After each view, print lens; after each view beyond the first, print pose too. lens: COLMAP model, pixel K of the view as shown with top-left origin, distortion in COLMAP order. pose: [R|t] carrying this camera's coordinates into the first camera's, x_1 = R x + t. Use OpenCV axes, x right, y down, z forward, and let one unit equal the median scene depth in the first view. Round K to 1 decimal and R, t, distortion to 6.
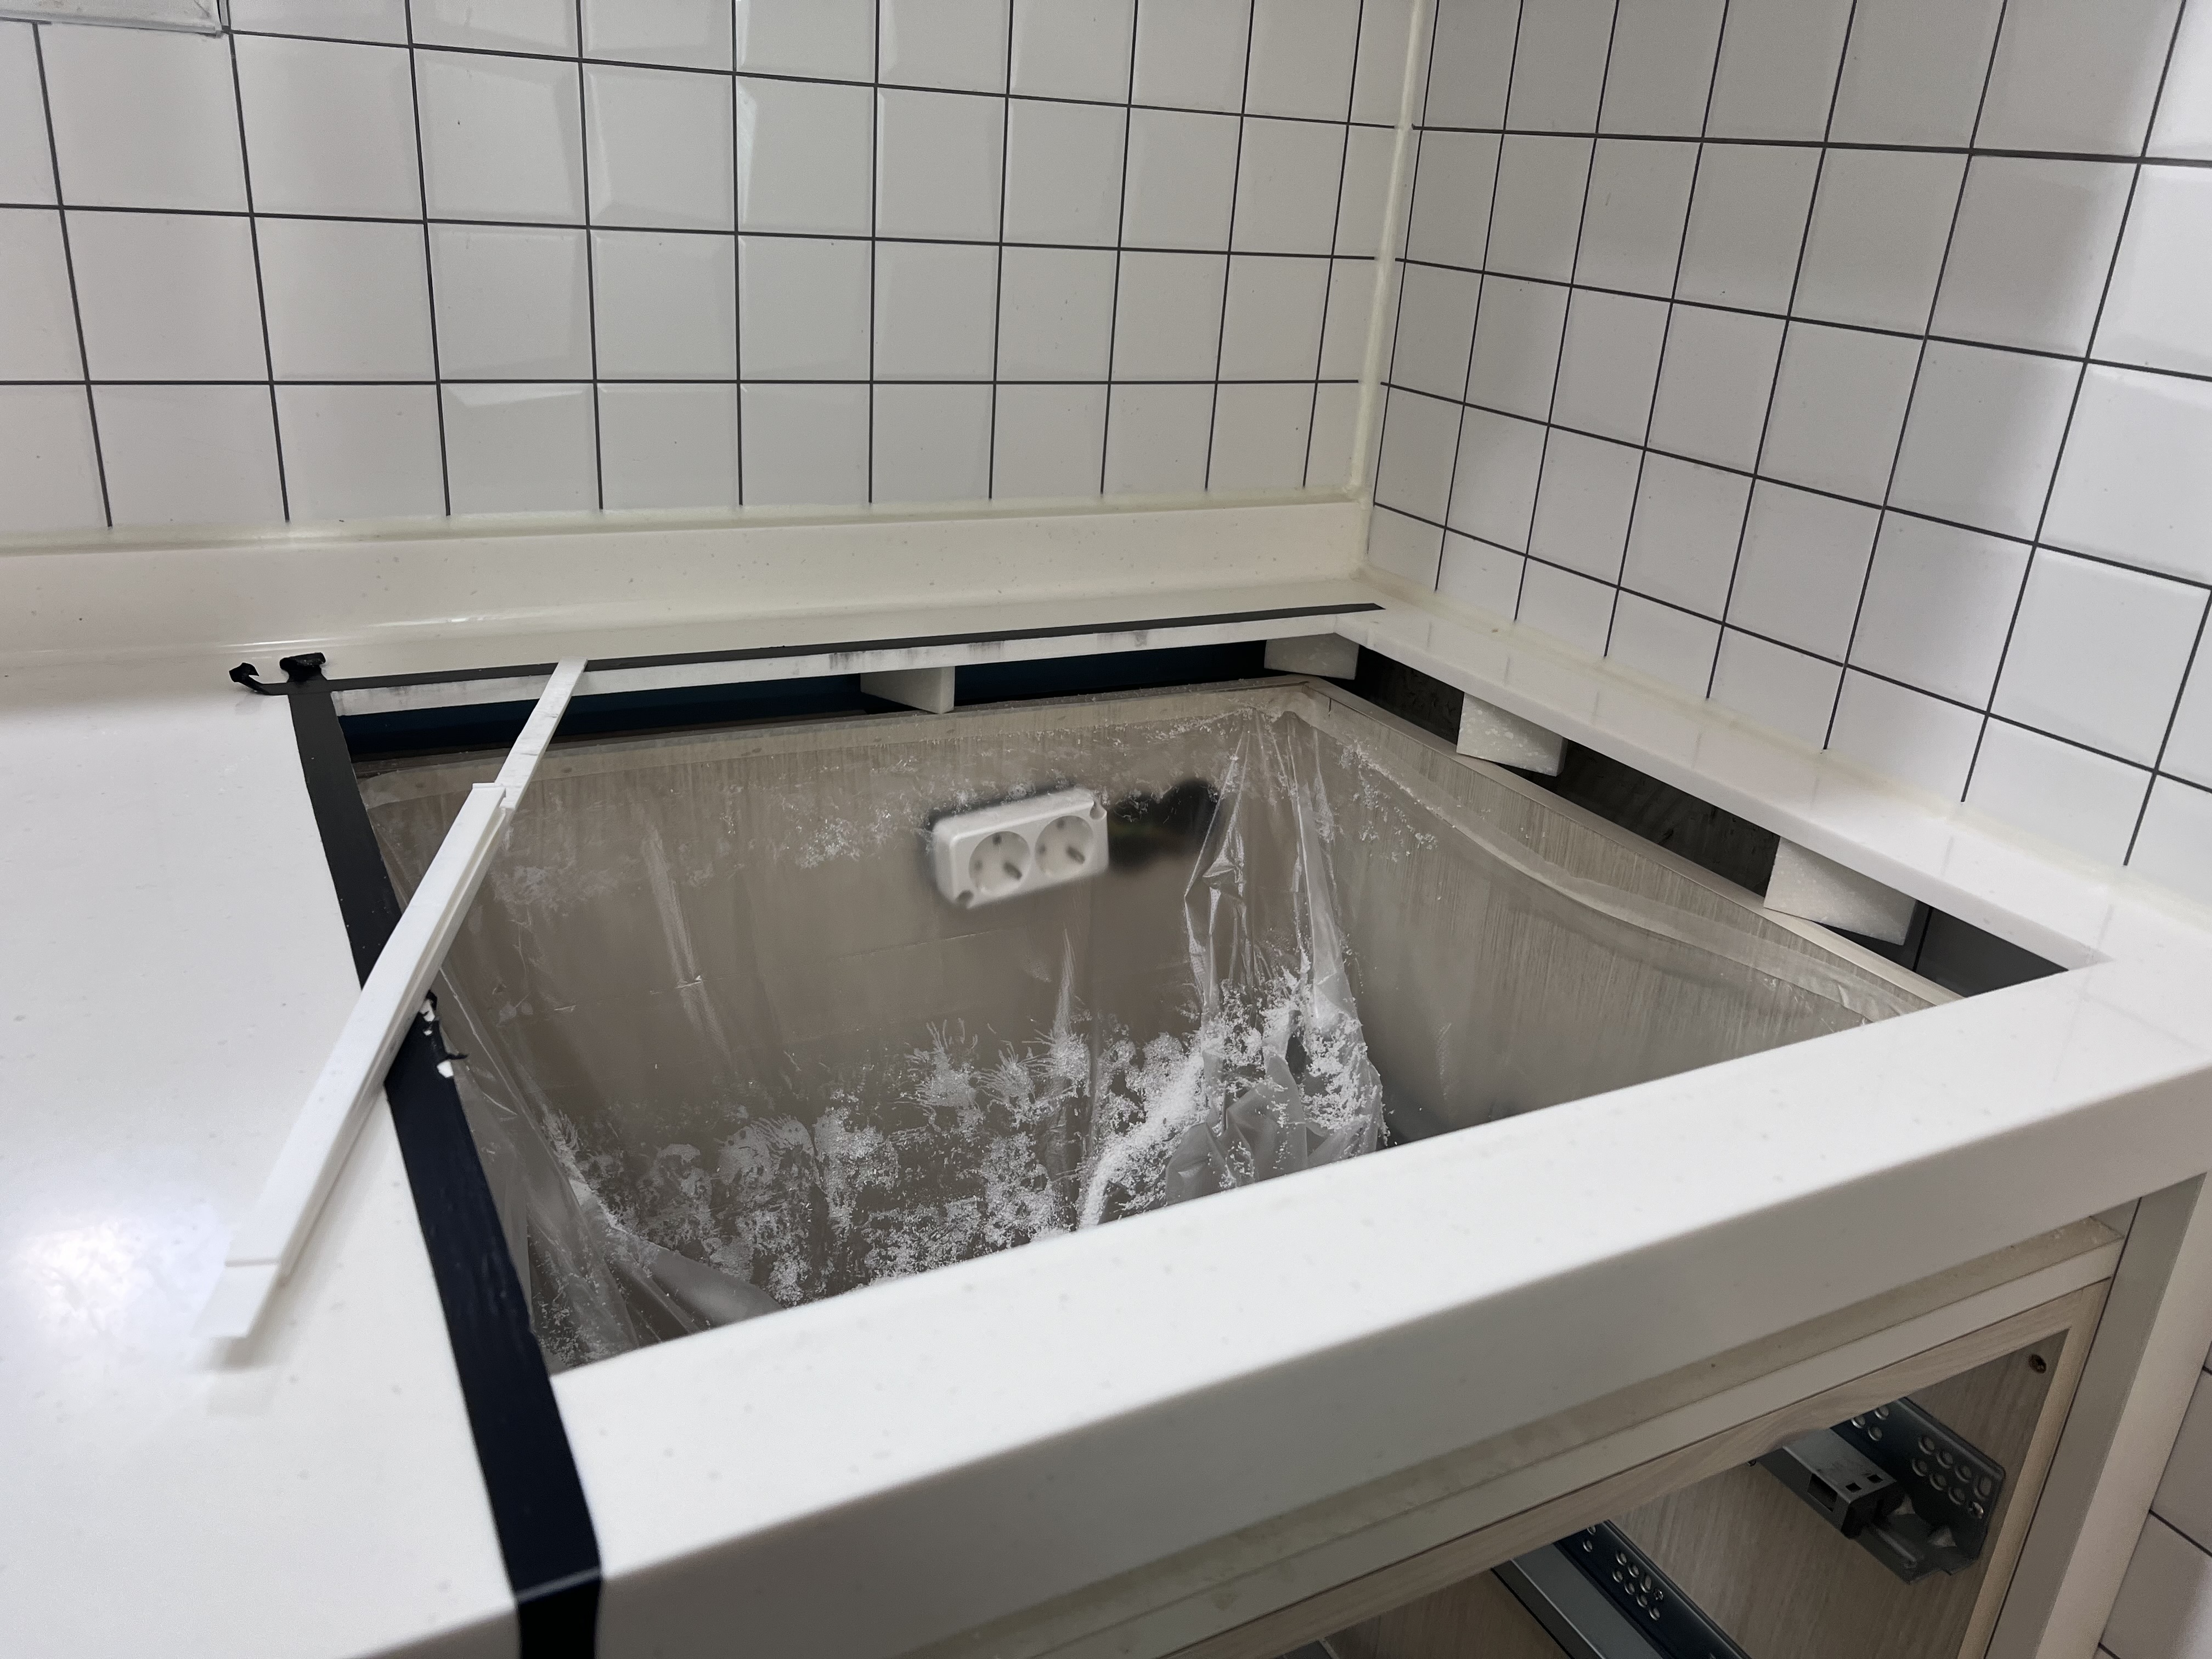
lens RADIAL K [[1676.4, 0, 1109.3], [0, 1676.4, 818.3], [0, 0, 1]] dist [0.015687, -0.025926]
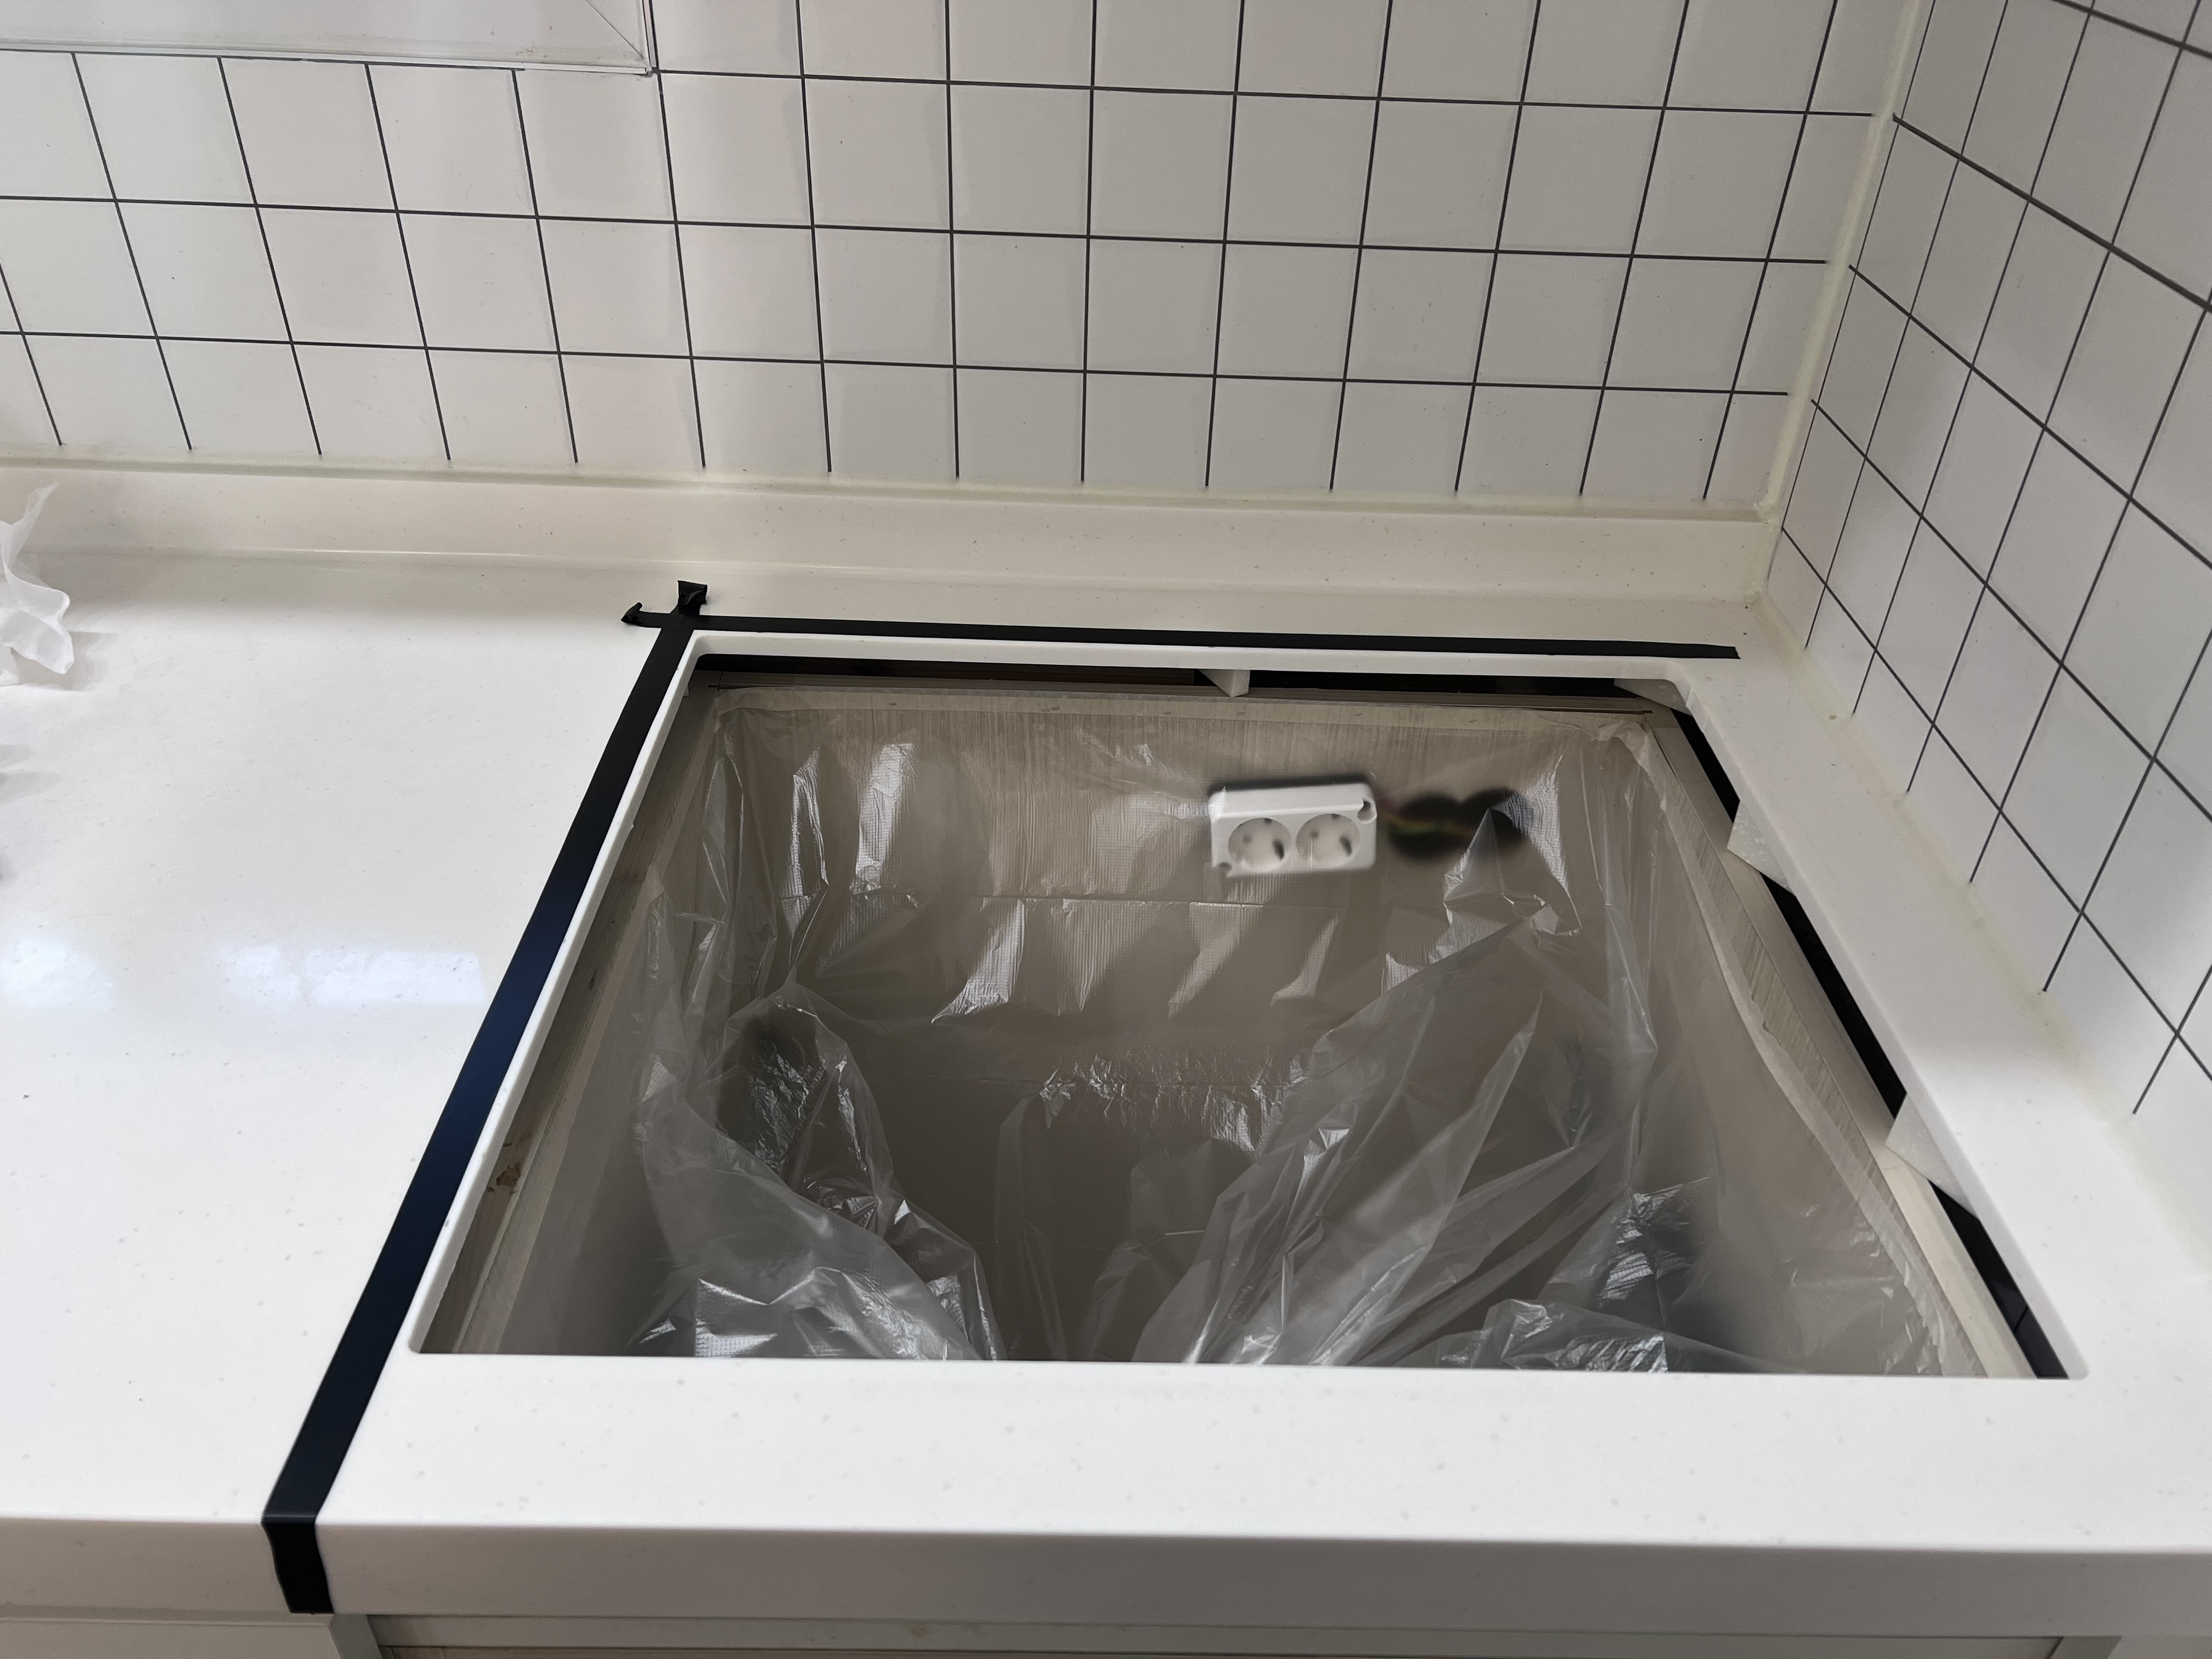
lens RADIAL K [[1676.4, 0, 1110.8], [0, 1676.4, 847.7], [0, 0, 1]] dist [0.015687, -0.025926]
pose [[0.884613, 0.240635, -0.399443, 0.277683], [-0.151034, 0.958249, 0.242790, -0.216342], [0.441190, -0.154446, 0.884024, 0.009864]]
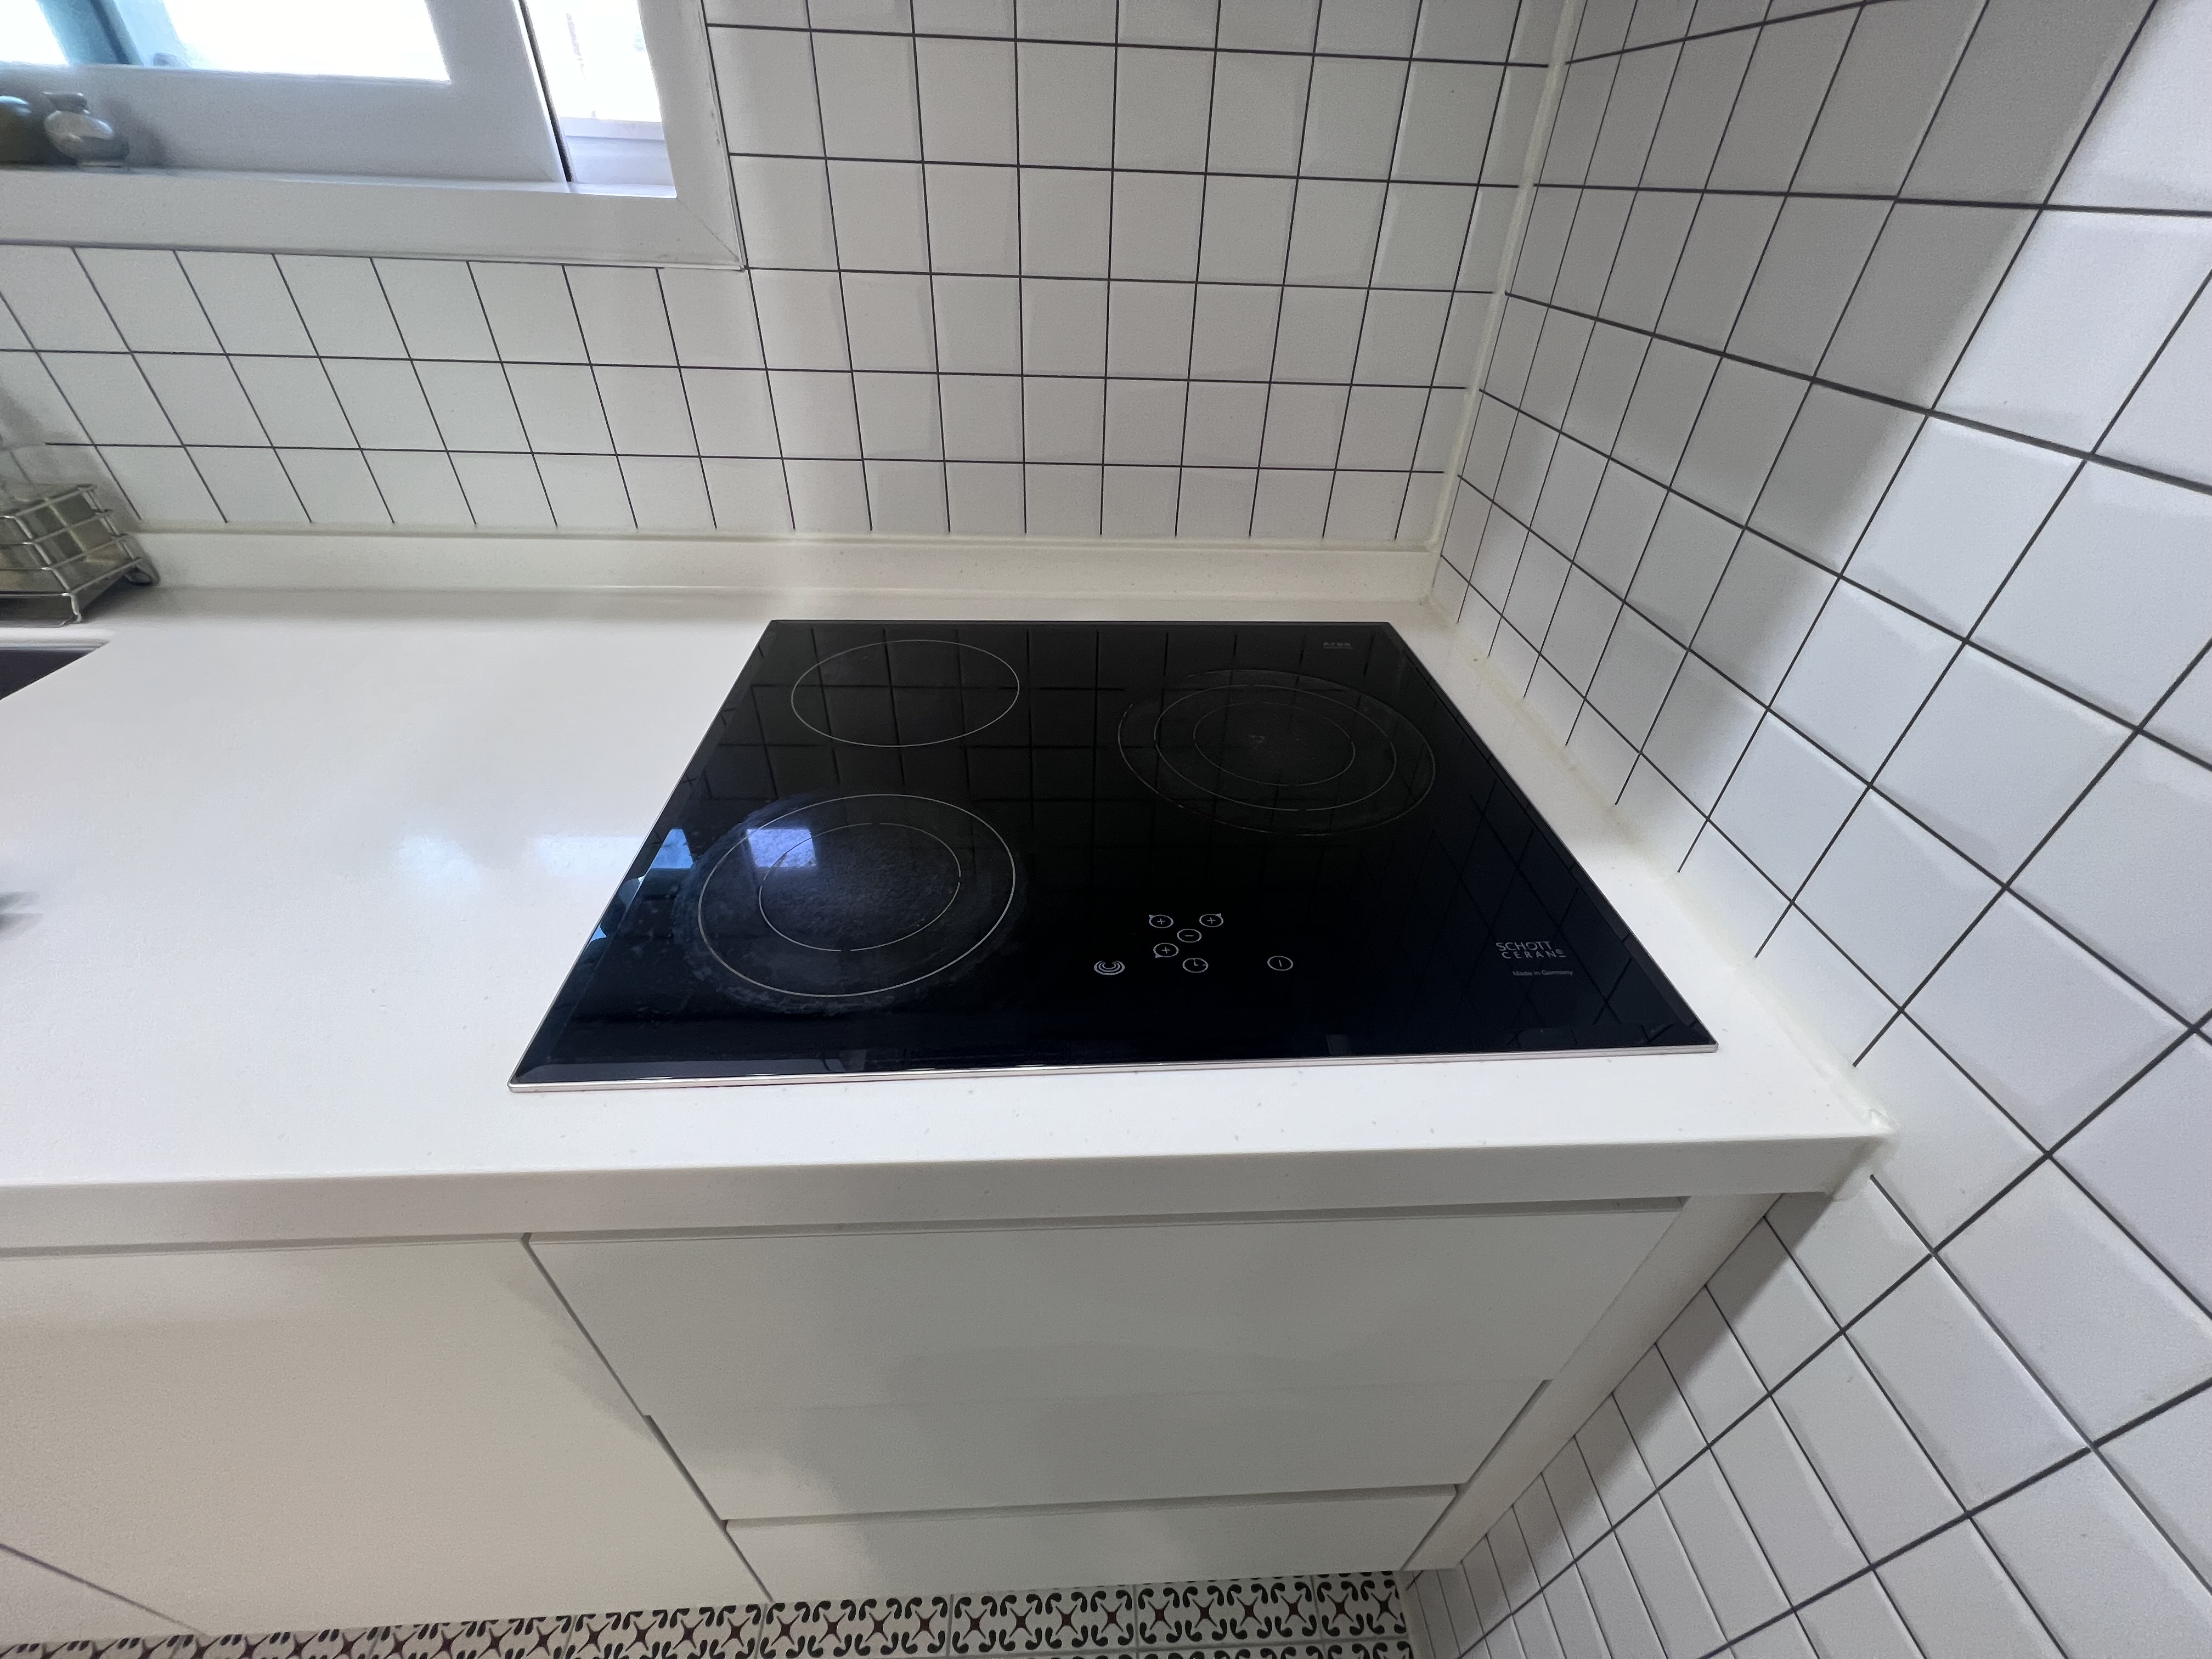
lens RADIAL K [[888.1, 0, 1102.3], [0, 888.1, 825.6], [0, 0, 1]] dist [-0.001471, -0.000127]
pose [[0.904526, 0.222913, -0.363513, 0.261934], [-0.132089, 0.957022, 0.258187, -0.137484], [0.405444, -0.185521, 0.895096, 0.116598]]
